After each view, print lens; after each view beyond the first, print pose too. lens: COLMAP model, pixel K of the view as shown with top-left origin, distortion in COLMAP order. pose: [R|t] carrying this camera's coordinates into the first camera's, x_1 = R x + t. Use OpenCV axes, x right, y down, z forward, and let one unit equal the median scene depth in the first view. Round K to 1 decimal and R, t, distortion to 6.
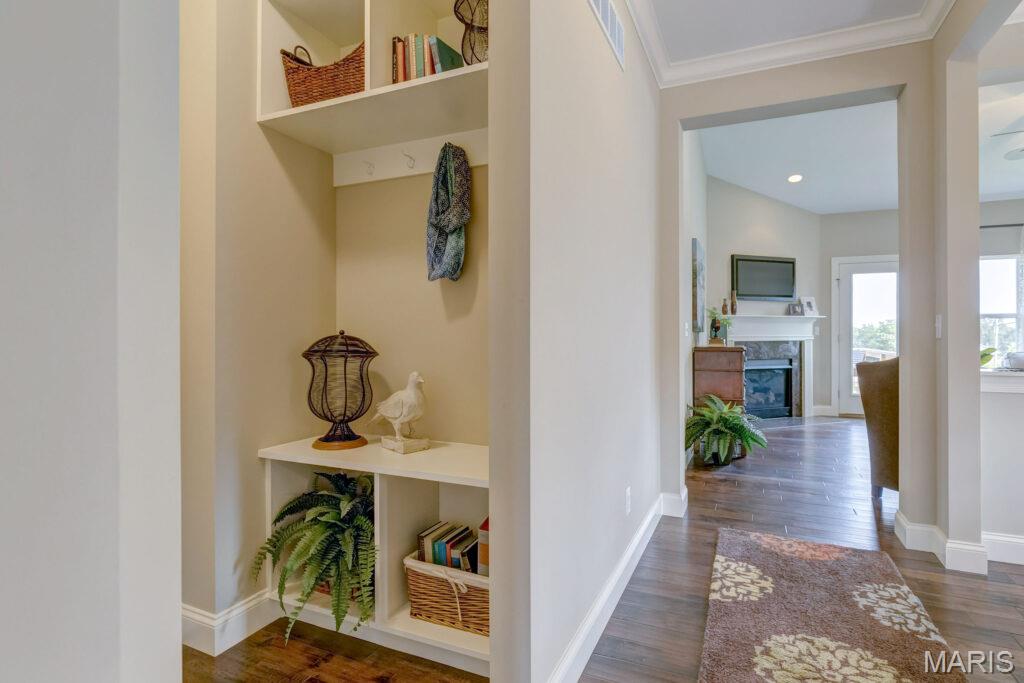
lens RADIAL K [[550.0, 0, 517.9], [0, 550.0, 336.9], [0, 0, 1]] dist [-0.005314, -0.000344]
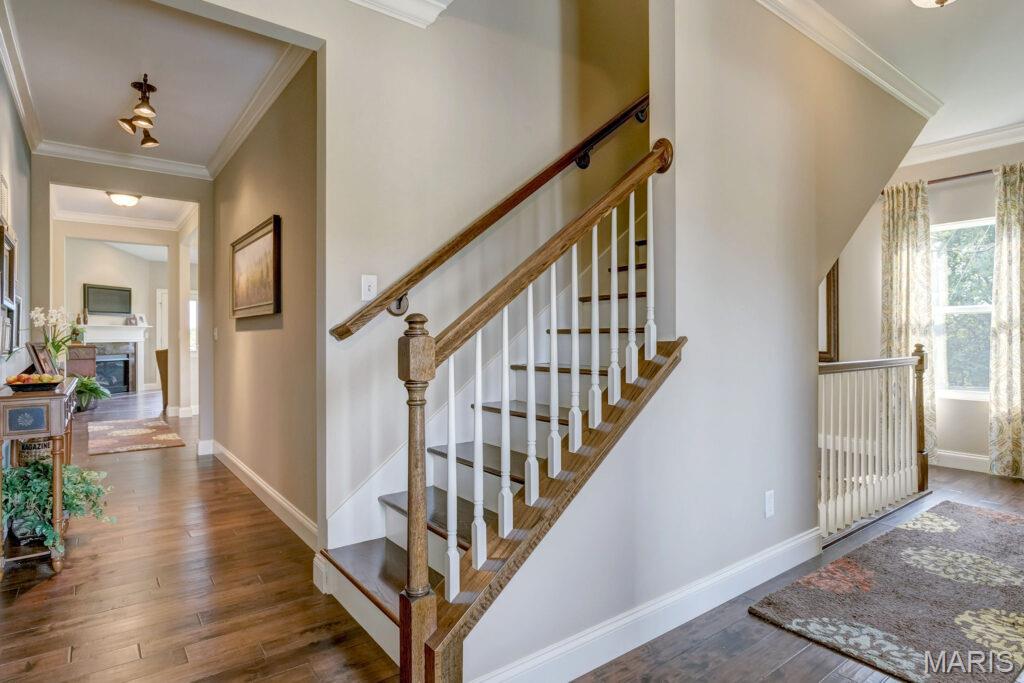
lens RADIAL K [[553.8, 0, 516.8], [0, 553.8, 338.2], [0, 0, 1]] dist [-0.017513, -0.001262]
pose [[0.486953, 0.000093, 0.873428, -0.310306], [0.002994, 0.999994, -0.001775, 0.002271], [-0.873423, 0.003479, 0.486950, -0.688839]]
